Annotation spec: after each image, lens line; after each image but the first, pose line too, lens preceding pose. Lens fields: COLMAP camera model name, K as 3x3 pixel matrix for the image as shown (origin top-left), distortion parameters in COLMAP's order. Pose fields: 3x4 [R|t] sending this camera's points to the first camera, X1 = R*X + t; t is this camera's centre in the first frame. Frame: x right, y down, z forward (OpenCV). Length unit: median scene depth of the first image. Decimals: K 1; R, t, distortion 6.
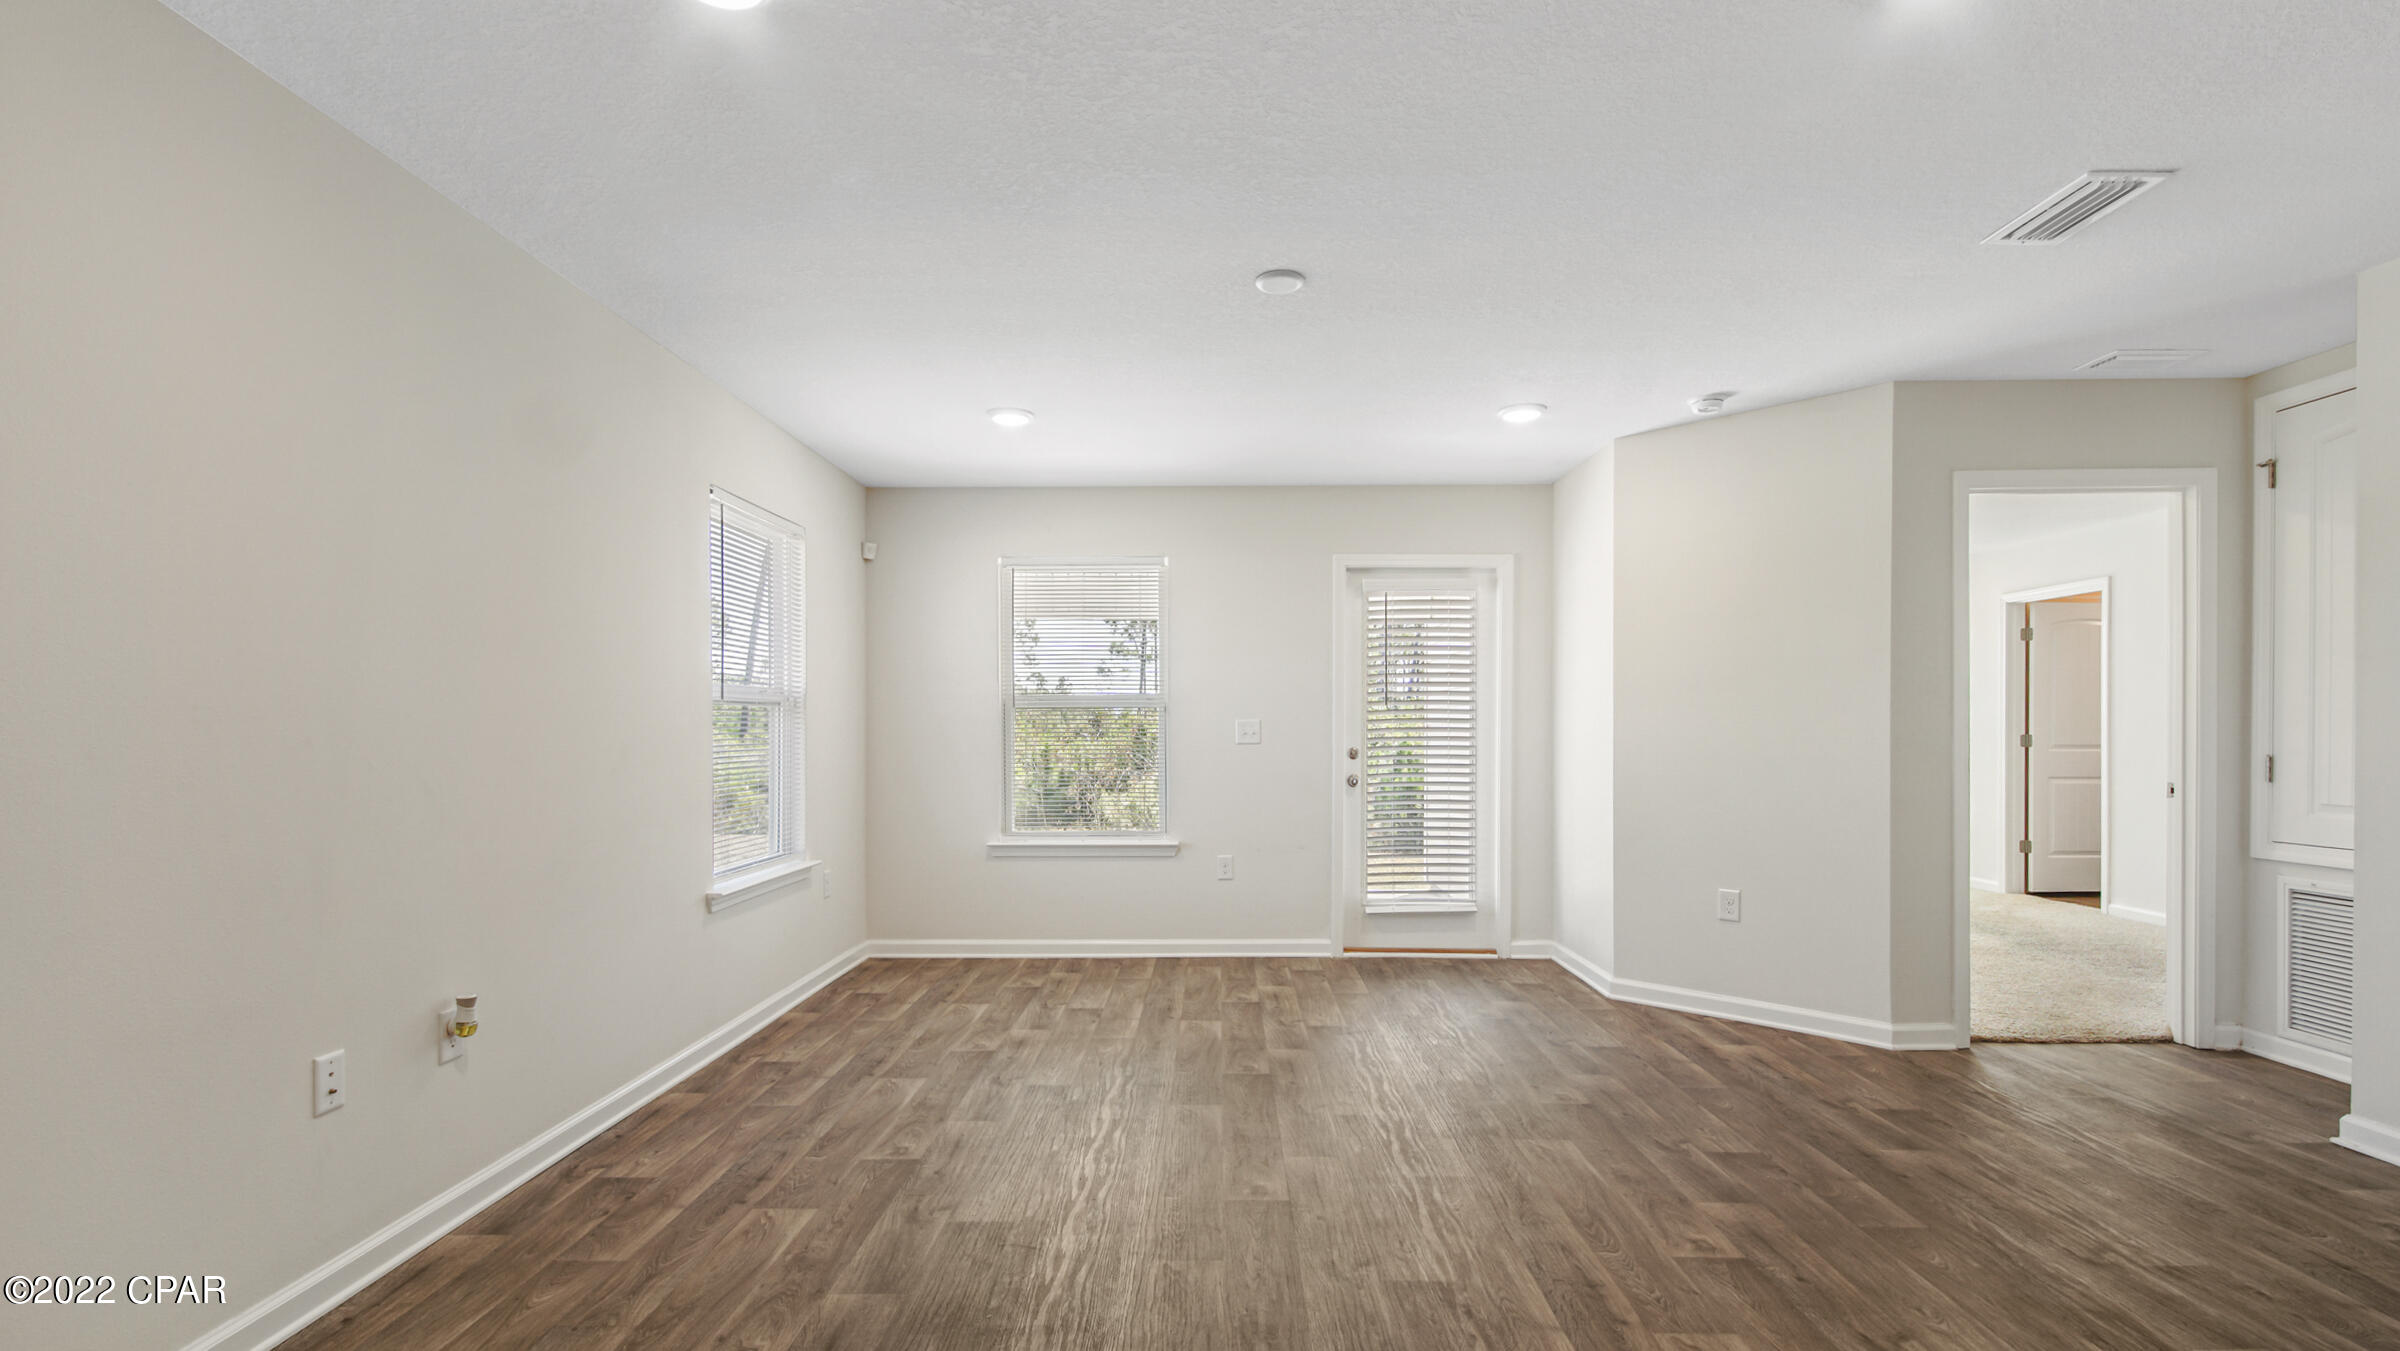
lens RADIAL K [[1076.3, 0, 1200.7], [0, 1076.3, 704.4], [0, 0, 1]] dist [0.002242, -0.011764]
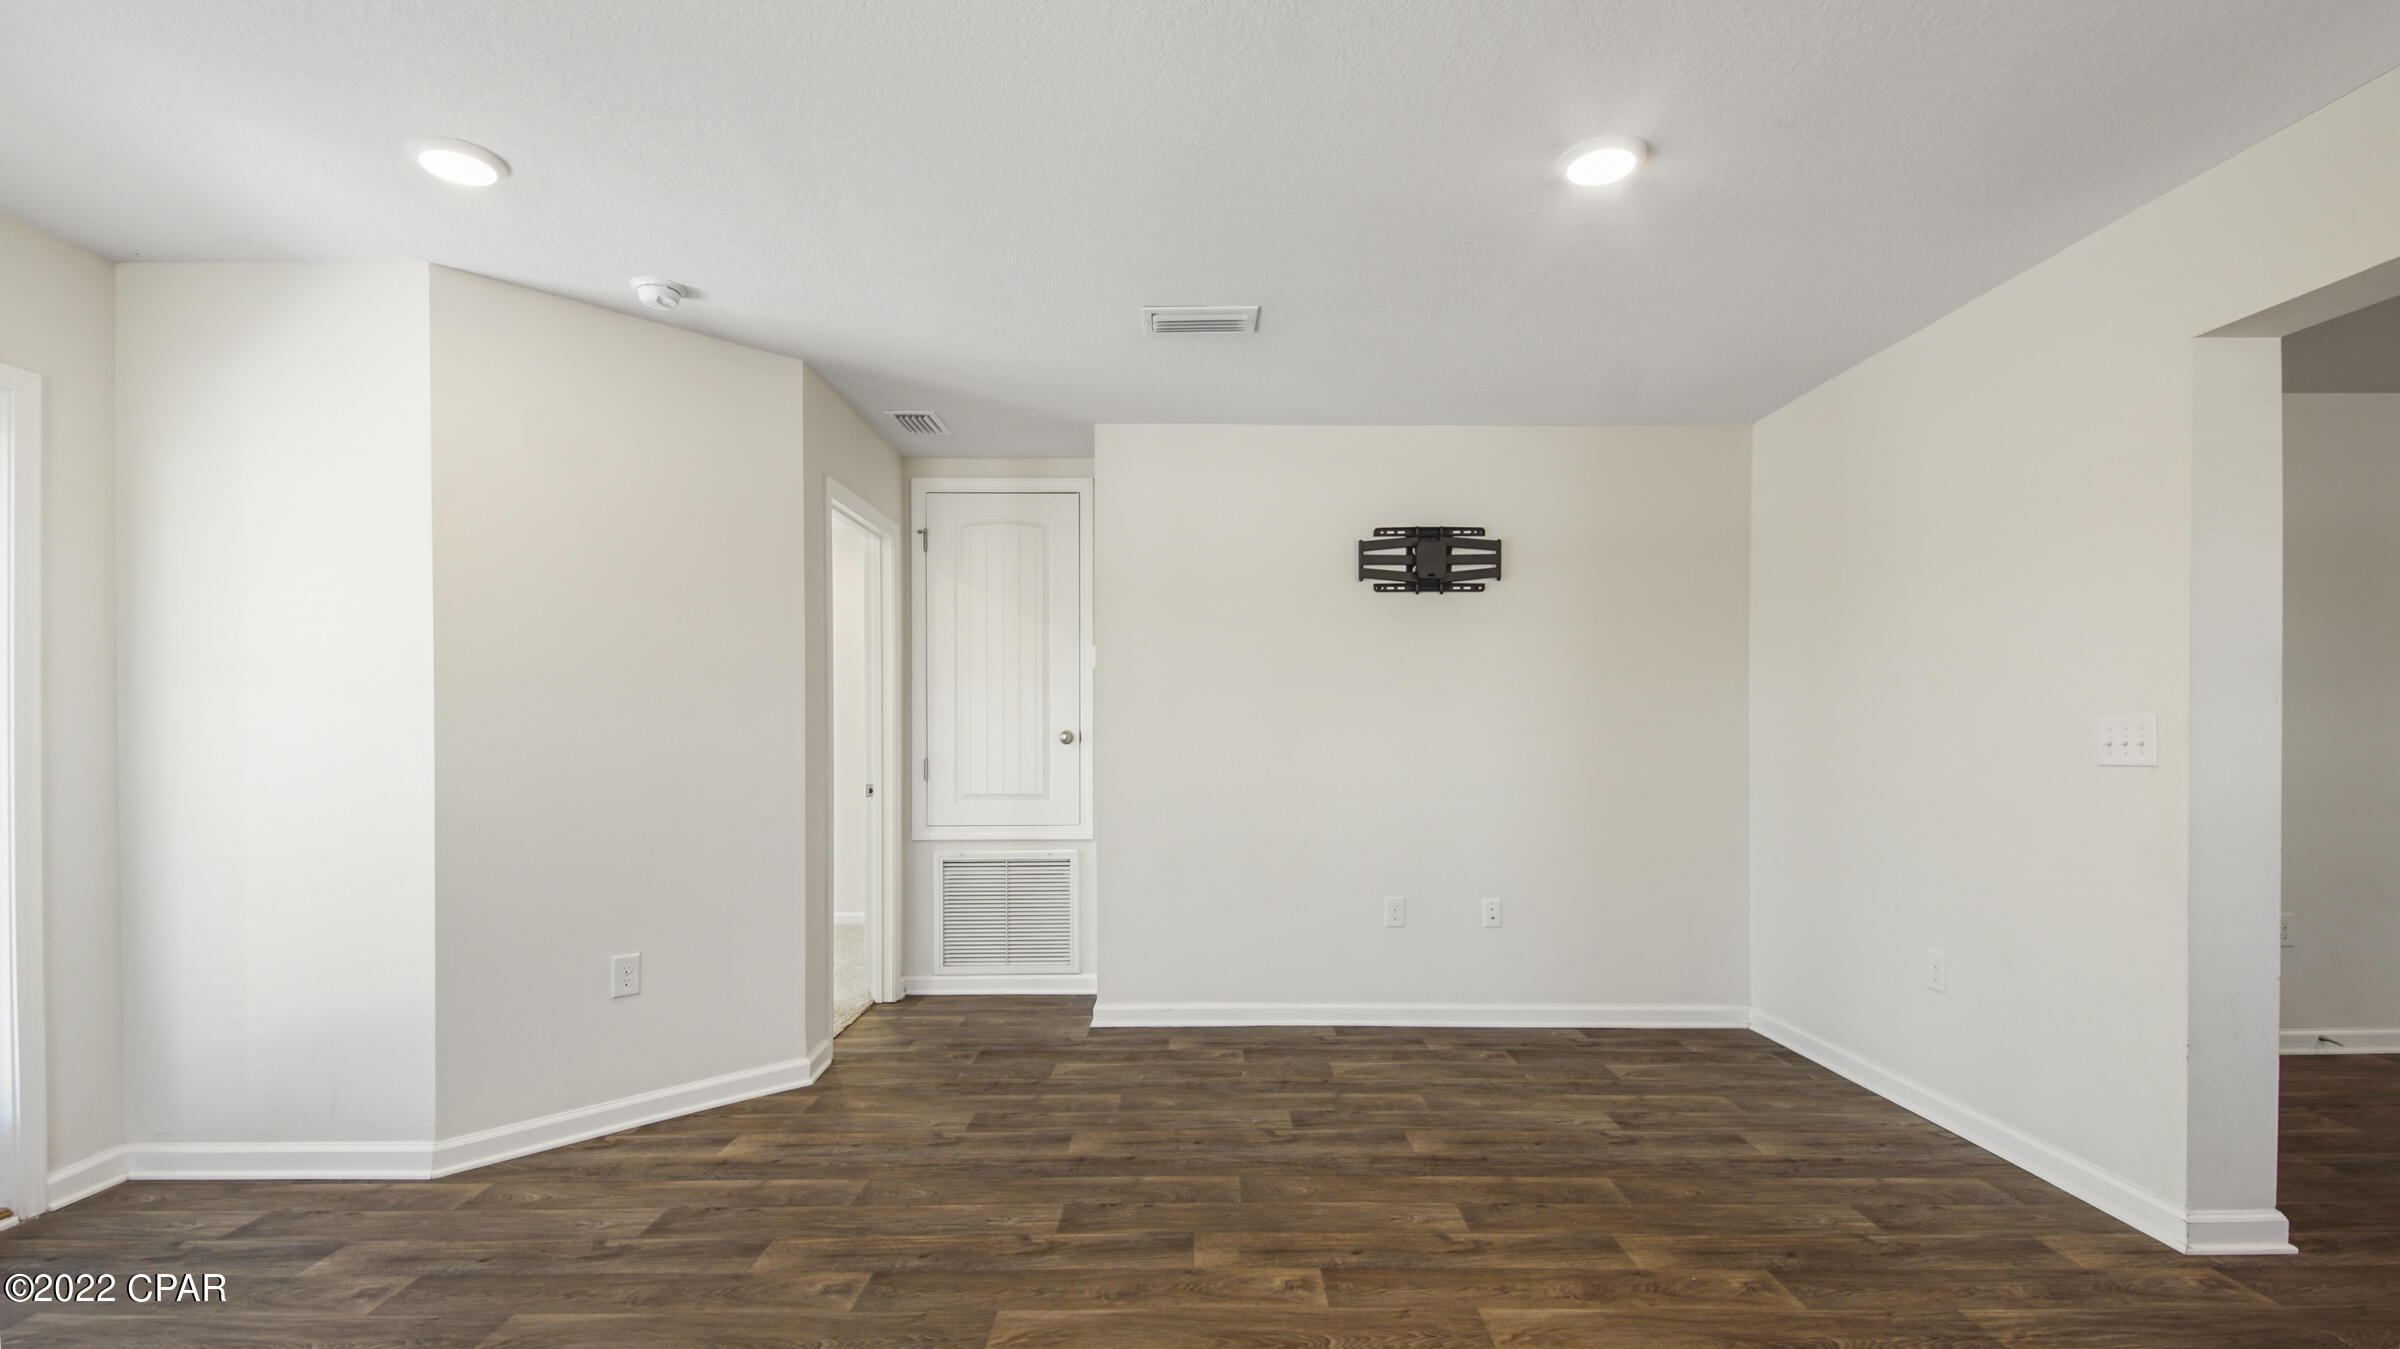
lens RADIAL K [[1053.4, 0, 1203.6], [0, 1053.4, 758.2], [0, 0, 1]] dist [0.008243, -0.000061]
pose [[-0.025034, -0.018469, 0.999516, -0.424075], [-0.022365, 0.999589, 0.017910, 0.024260], [-0.999436, -0.021906, -0.025437, 1.053082]]
